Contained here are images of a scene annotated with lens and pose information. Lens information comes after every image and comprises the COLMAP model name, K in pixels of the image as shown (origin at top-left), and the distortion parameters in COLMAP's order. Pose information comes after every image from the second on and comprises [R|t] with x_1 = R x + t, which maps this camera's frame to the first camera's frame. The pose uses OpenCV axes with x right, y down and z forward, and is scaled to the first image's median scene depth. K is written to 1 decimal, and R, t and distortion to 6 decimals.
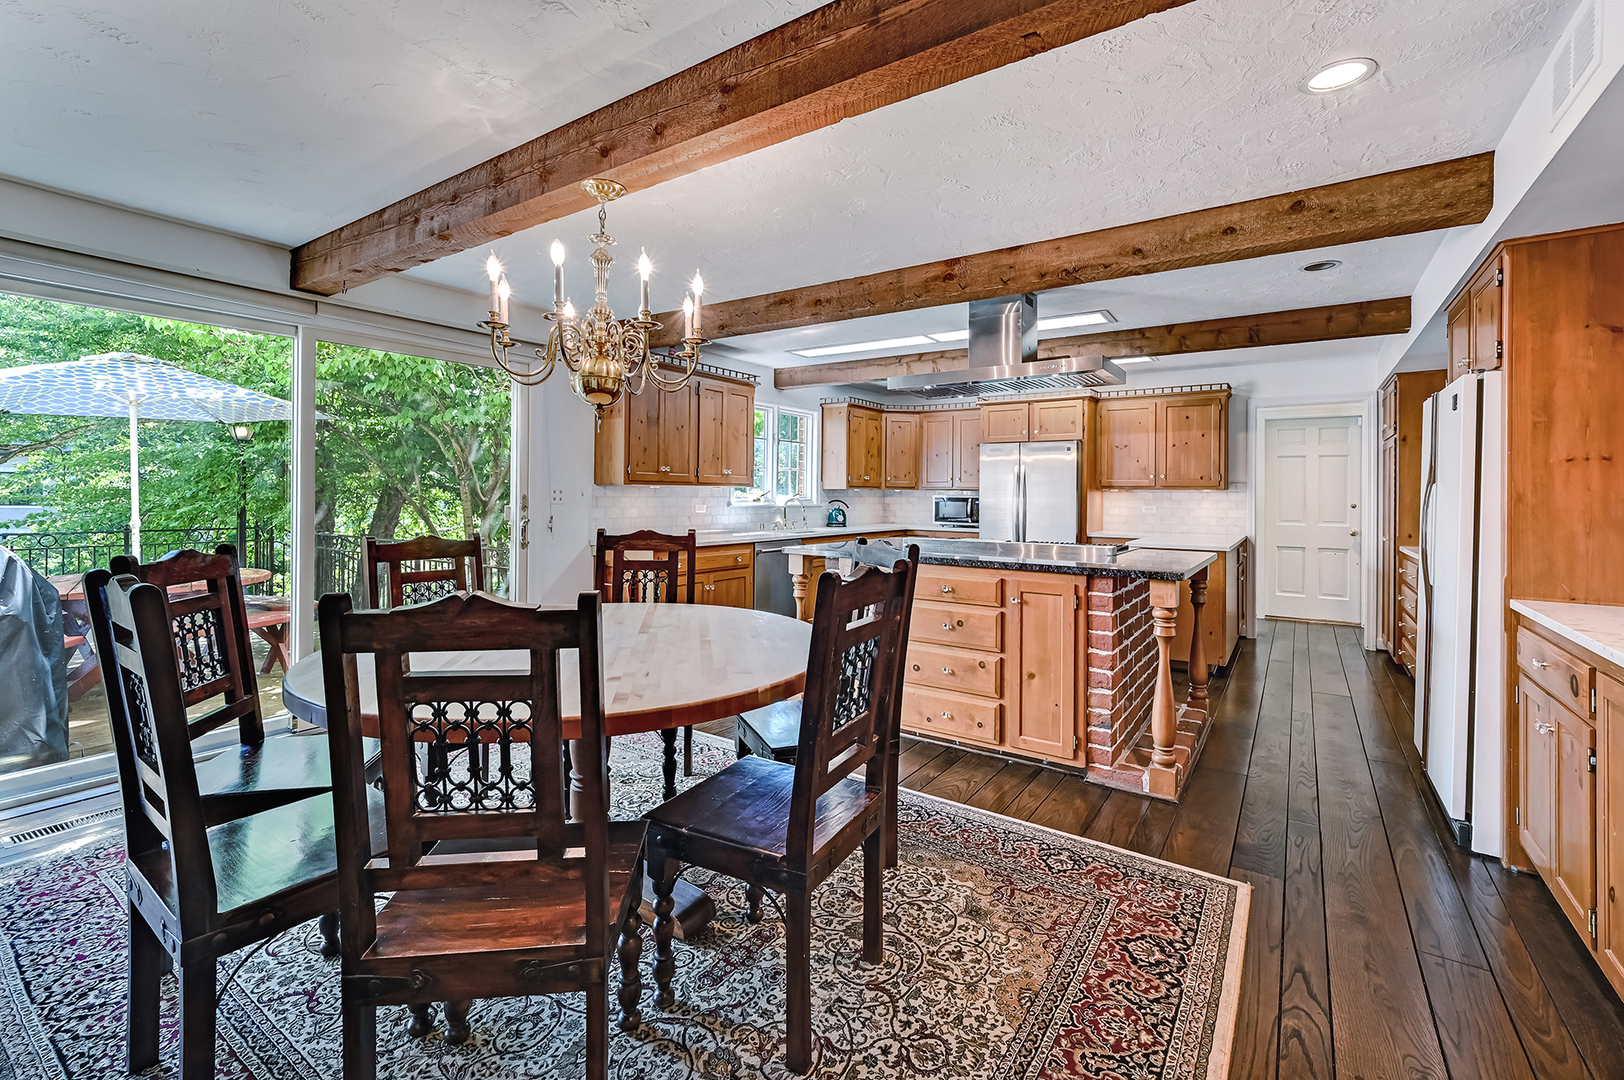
lens RADIAL K [[682.2, 0, 835.9], [0, 682.2, 490.8], [0, 0, 1]] dist [0.000365, 0.000082]
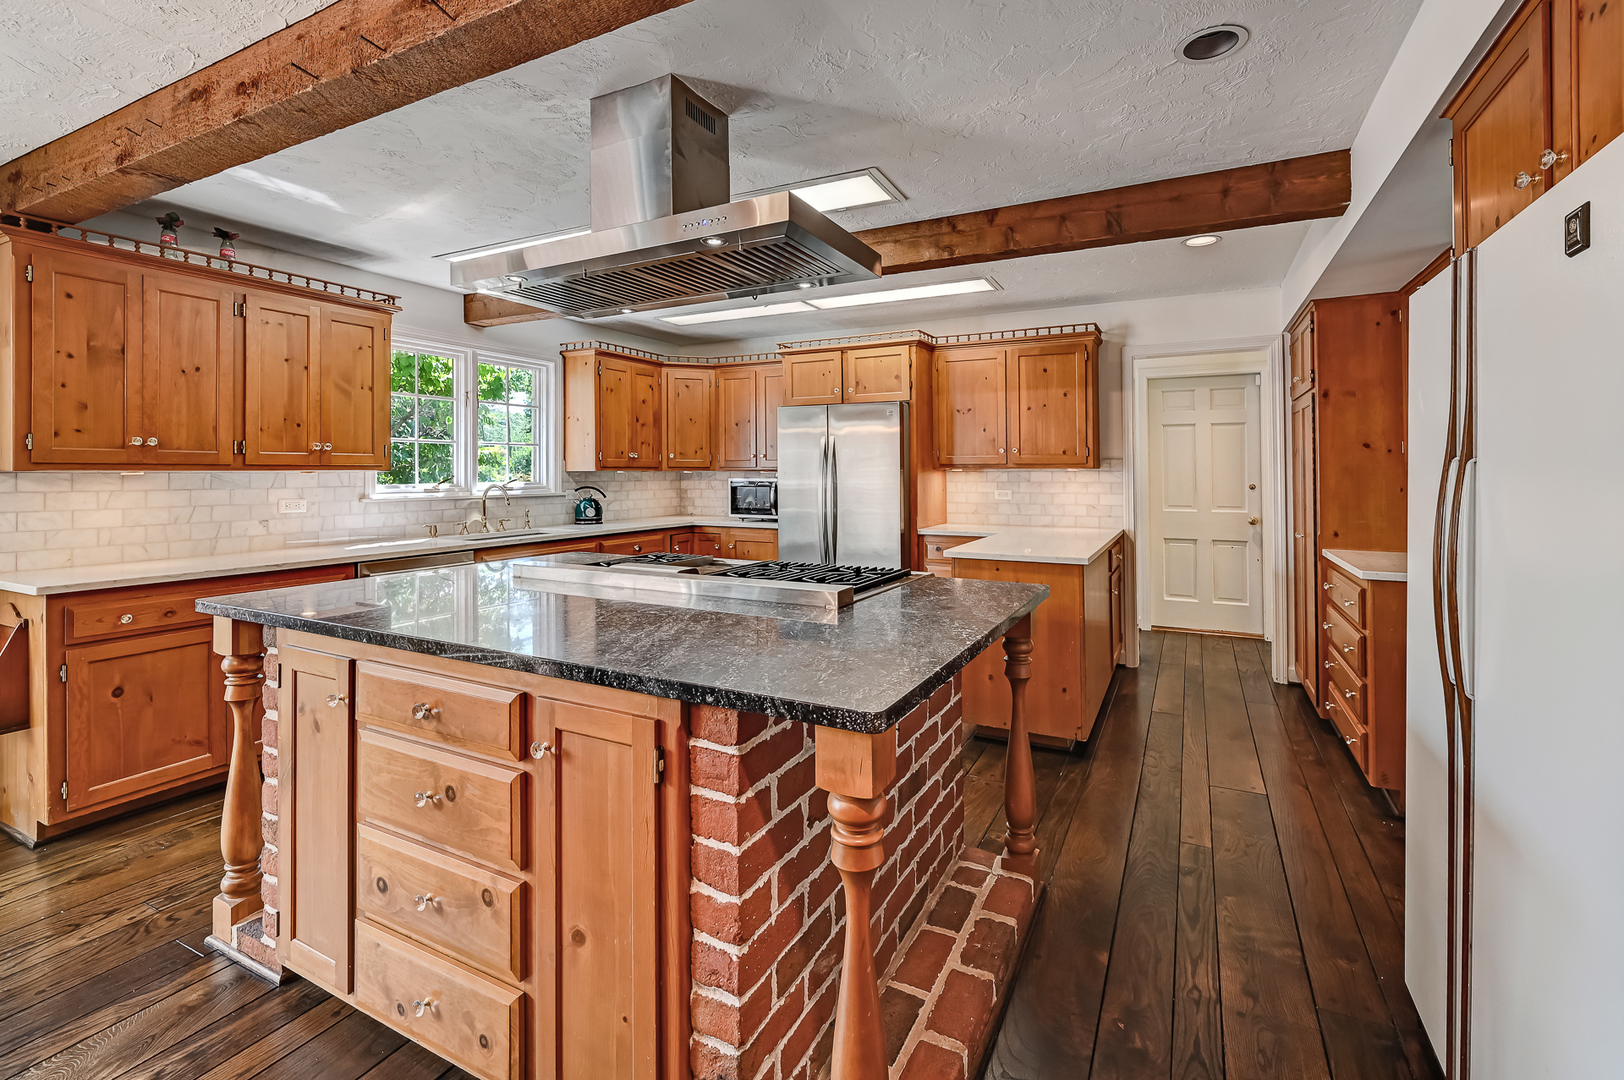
lens RADIAL K [[698.5, 0, 839.2], [0, 698.5, 455.8], [0, 0, 1]] dist [0.001365, 0.000240]
pose [[0.991649, -0.005990, 0.128830, 0.200933], [0.008337, 0.999809, -0.017687, -0.004092], [-0.128700, 0.018614, 0.991509, 0.288850]]
